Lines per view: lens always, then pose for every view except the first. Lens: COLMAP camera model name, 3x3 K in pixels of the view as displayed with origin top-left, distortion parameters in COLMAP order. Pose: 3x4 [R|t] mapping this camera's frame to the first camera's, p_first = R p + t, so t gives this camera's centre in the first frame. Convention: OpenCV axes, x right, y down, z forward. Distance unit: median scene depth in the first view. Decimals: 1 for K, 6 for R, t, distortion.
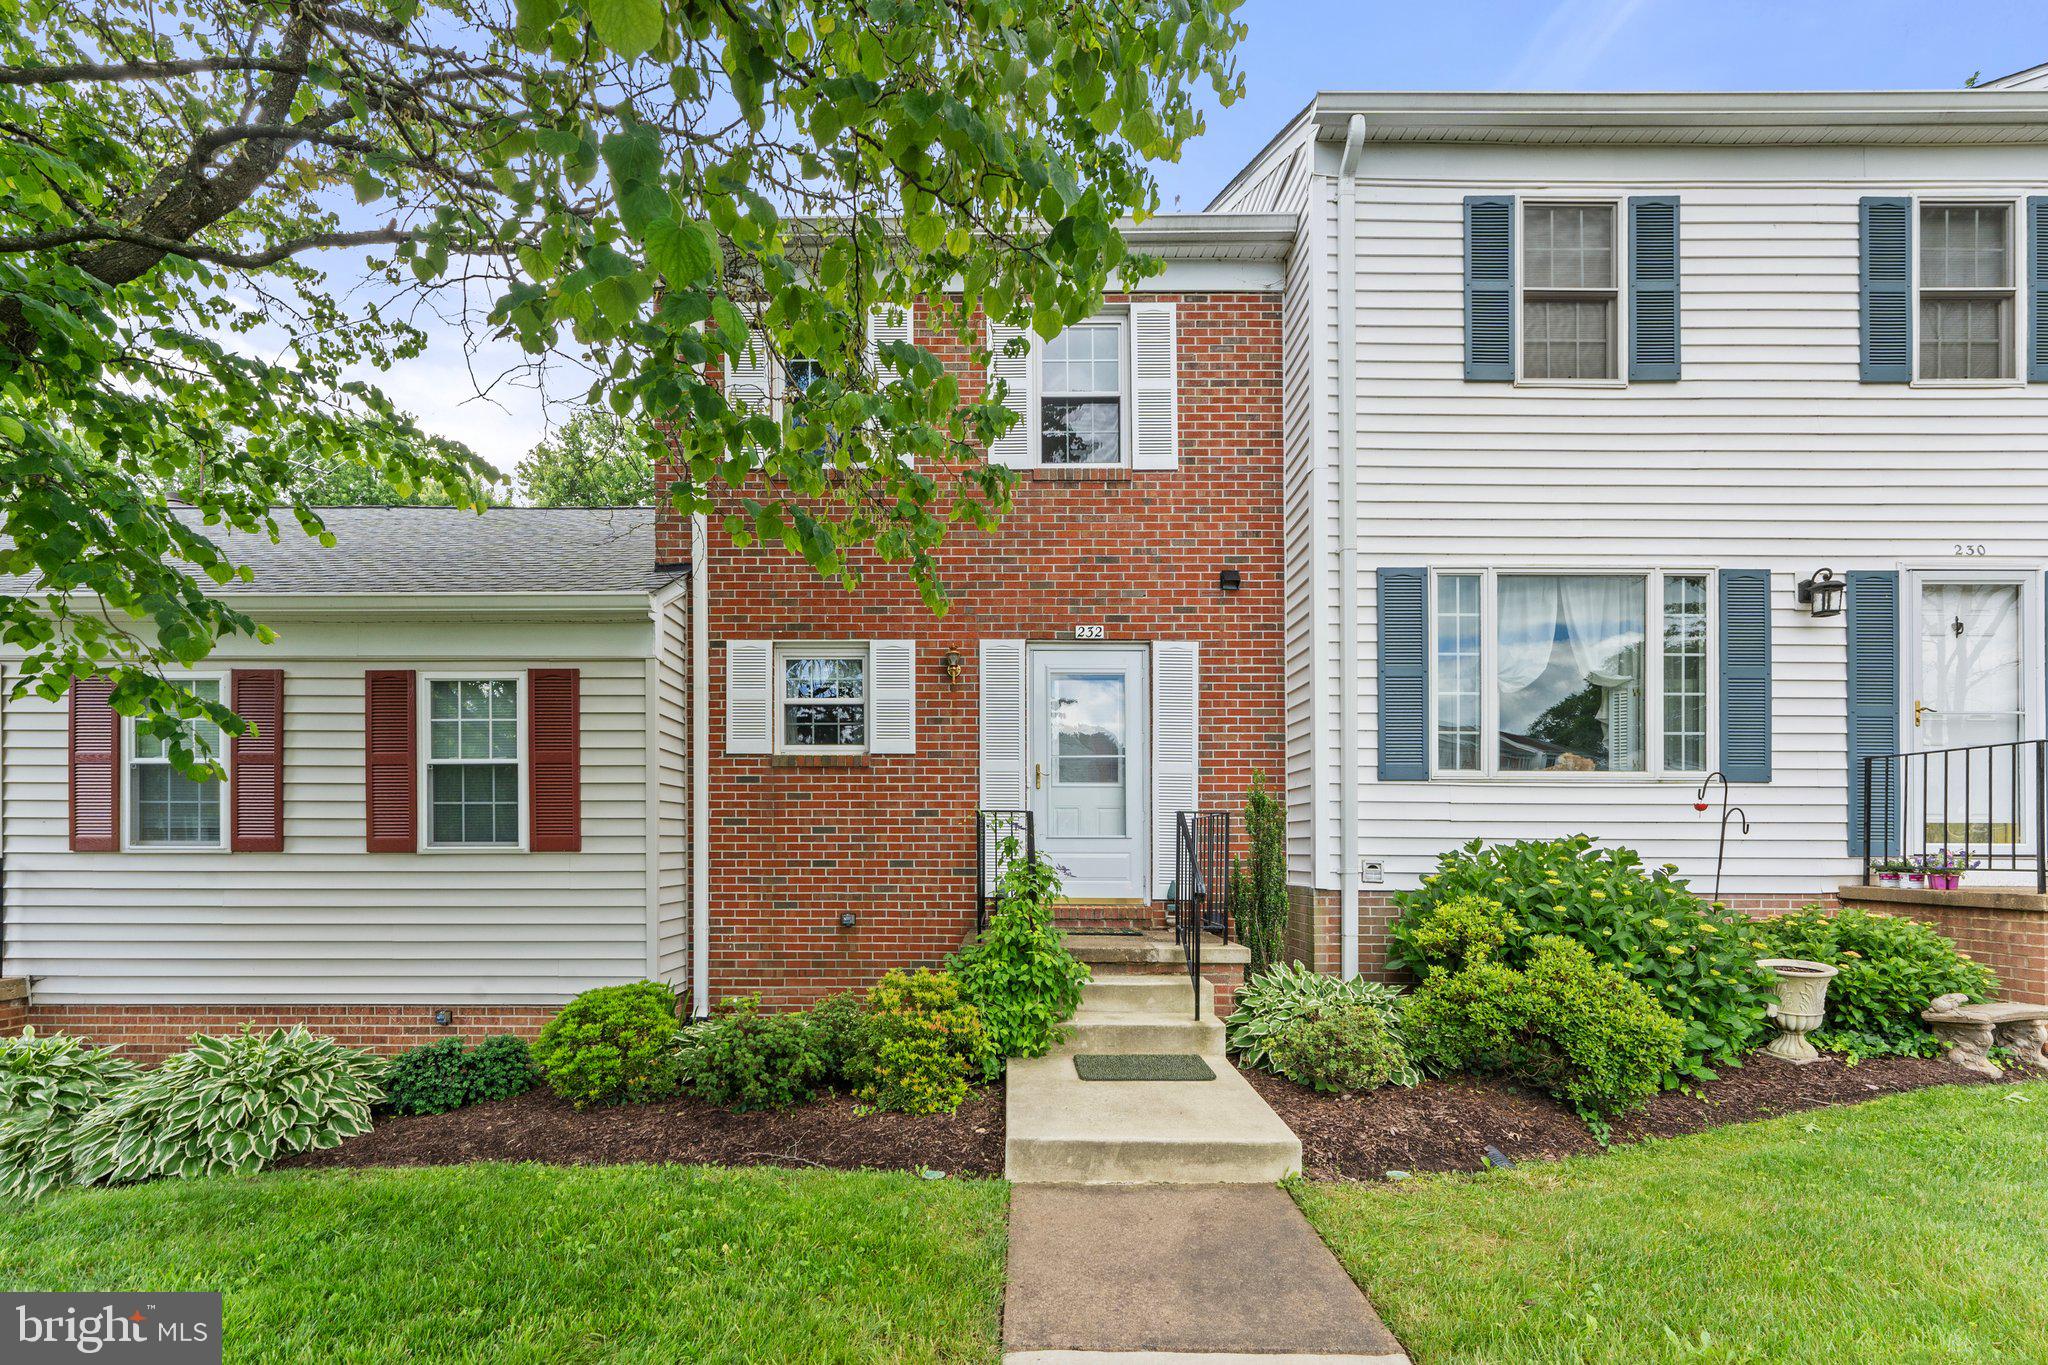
lens RADIAL K [[864.7, 0, 1124.6], [0, 864.7, 847.3], [0, 0, 1]] dist [0.000180, -0.000367]
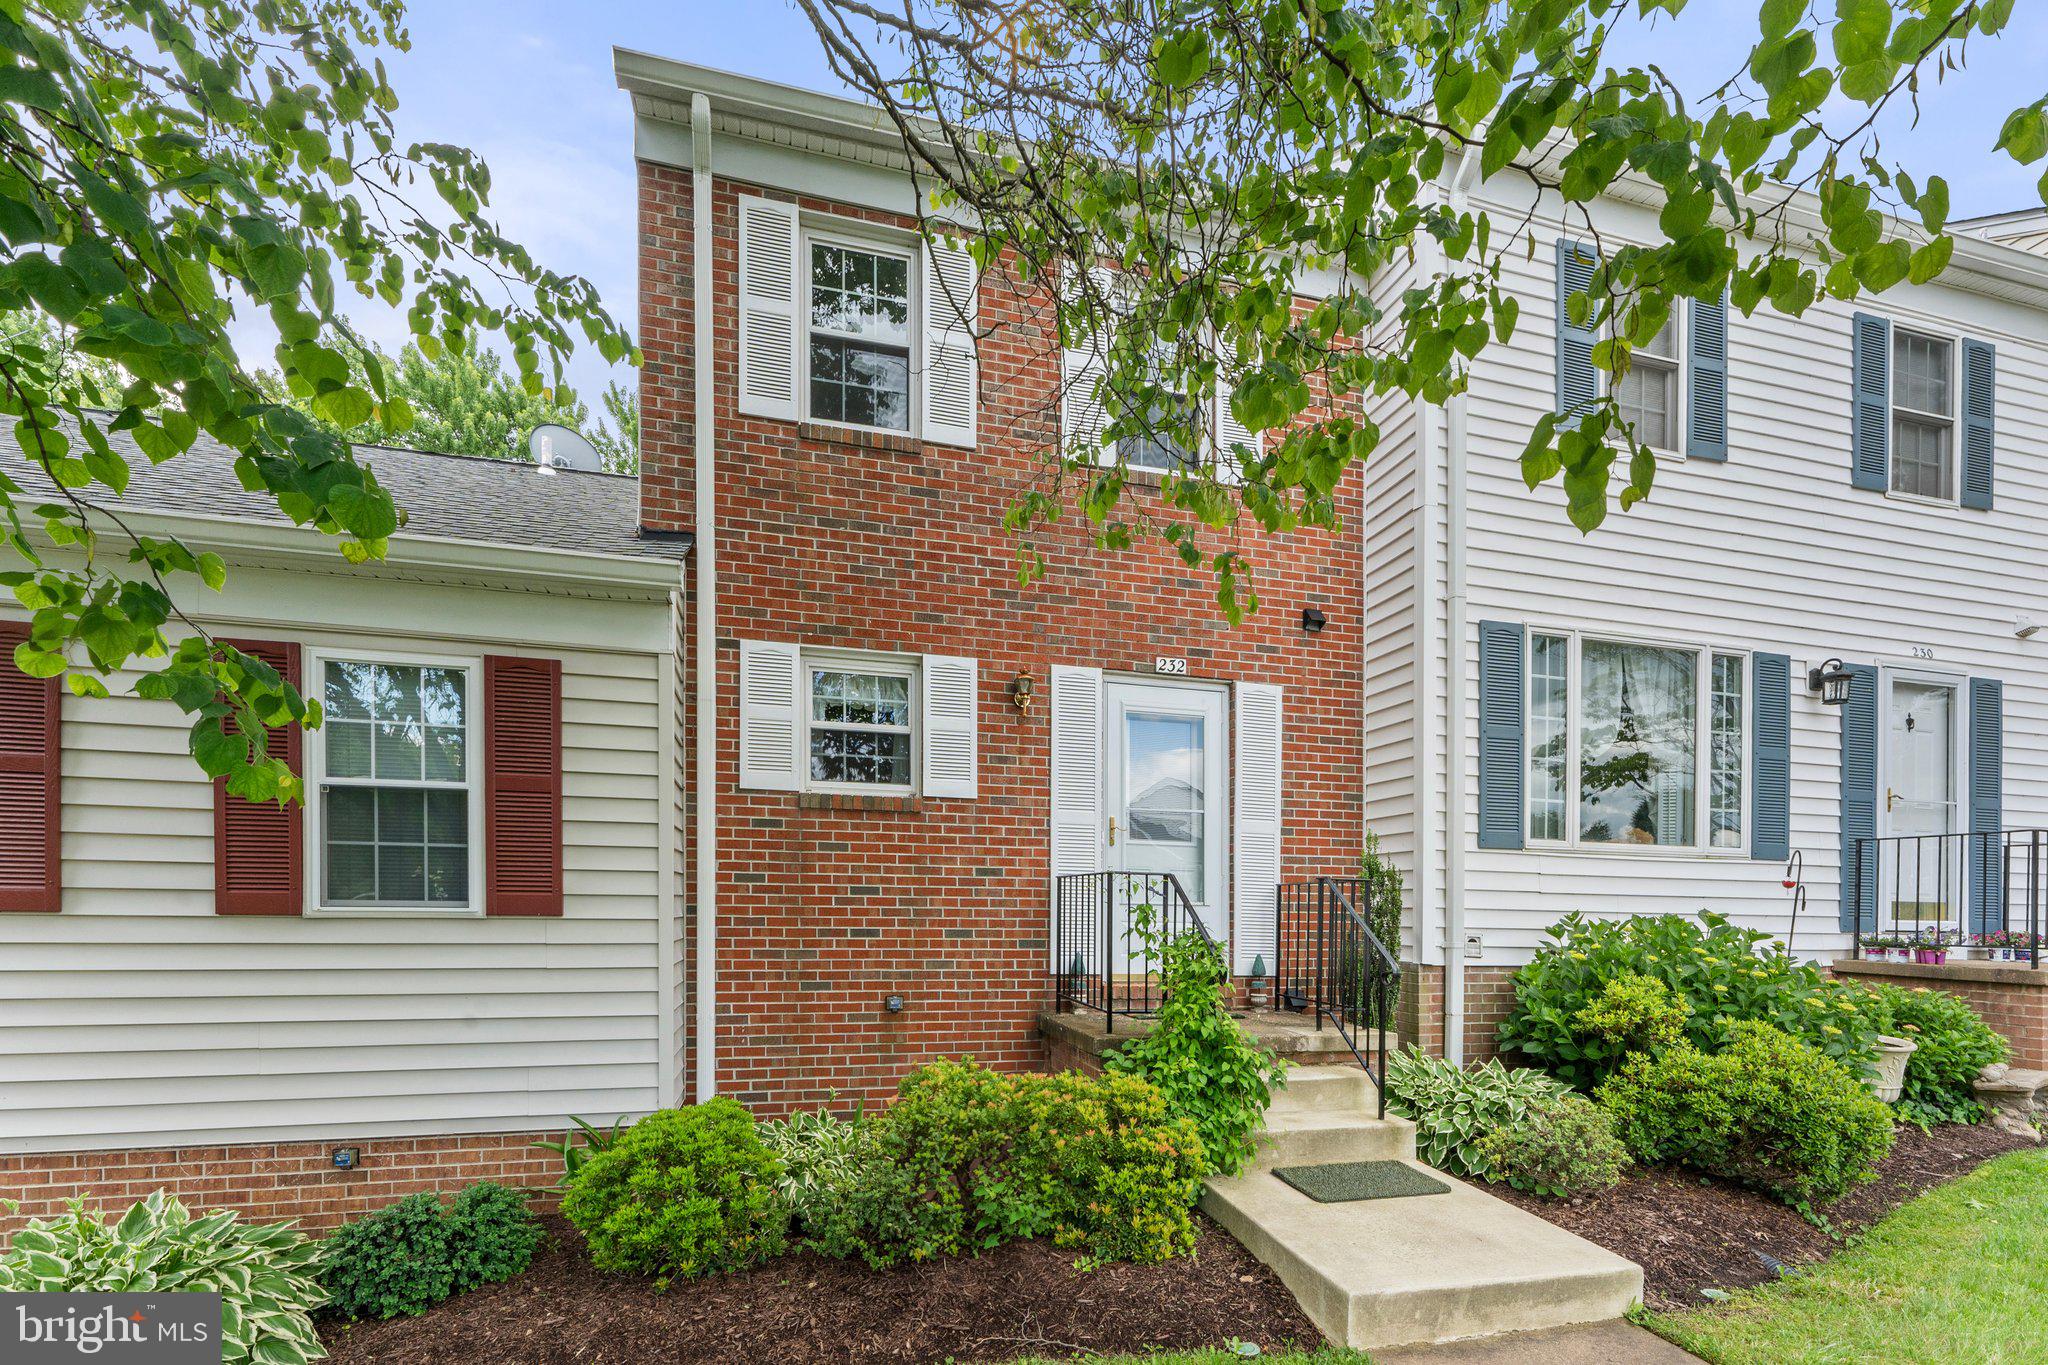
lens RADIAL K [[853.5, 0, 931.1], [0, 853.5, 904.8], [0, 0, 1]] dist [0.000228, 0.000172]
pose [[0.972310, 0.012604, 0.233356, -0.471143], [-0.014323, 0.999881, 0.005673, -0.012200], [-0.233257, -0.008858, 0.972375, 0.227821]]
